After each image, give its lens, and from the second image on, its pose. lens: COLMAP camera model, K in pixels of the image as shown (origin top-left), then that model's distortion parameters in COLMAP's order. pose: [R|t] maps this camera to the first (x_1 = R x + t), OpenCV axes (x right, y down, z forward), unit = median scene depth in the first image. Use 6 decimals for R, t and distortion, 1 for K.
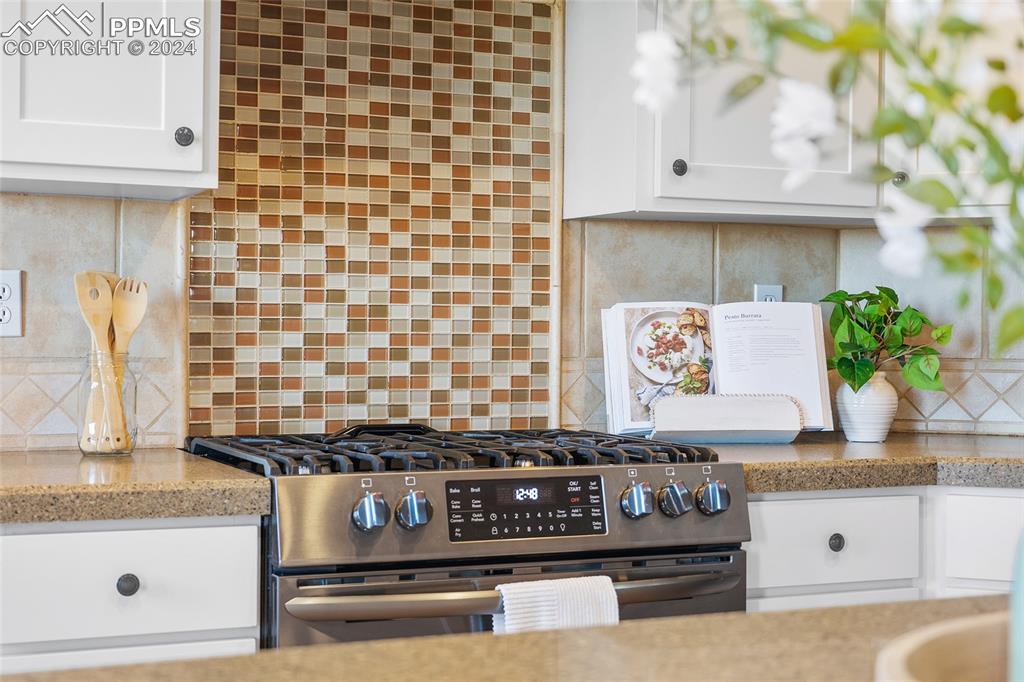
lens RADIAL K [[1576.9, 0, 511.7], [0, 1576.9, 337.3], [0, 0, 1]] dist [-0.005409, 0.000000]
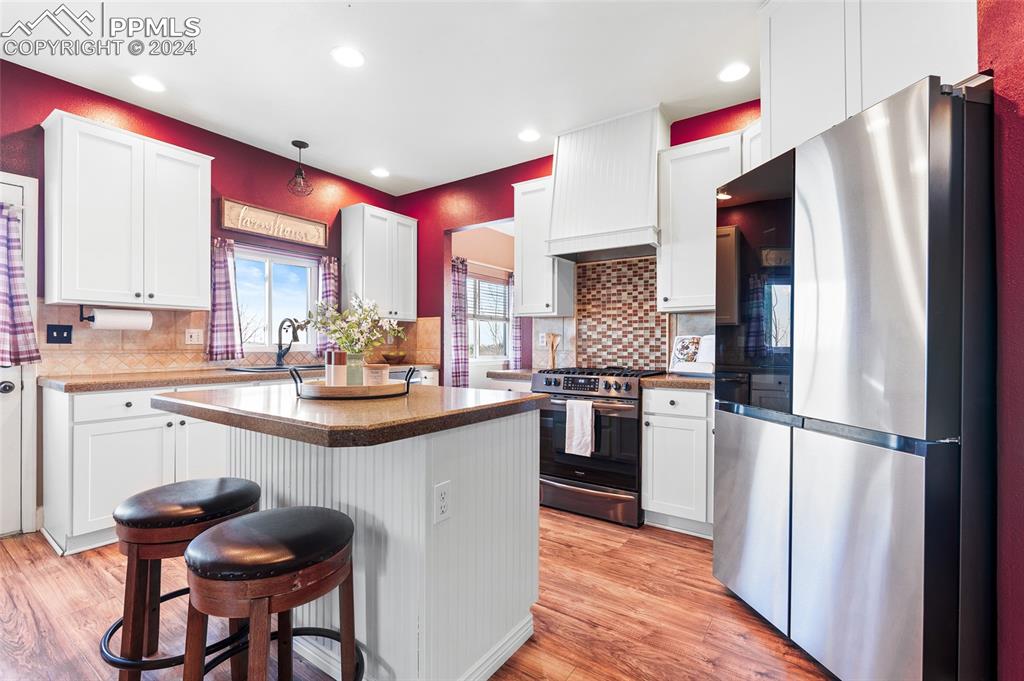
lens RADIAL K [[462.3, 0, 513.6], [0, 462.3, 341.1], [0, 0, 1]] dist [-0.002264, 0.000301]
pose [[0.506277, -0.014280, -0.862253, 0.818792], [-0.001663, 0.999845, -0.017535, 0.008974], [0.862370, 0.010311, 0.506174, 0.146888]]
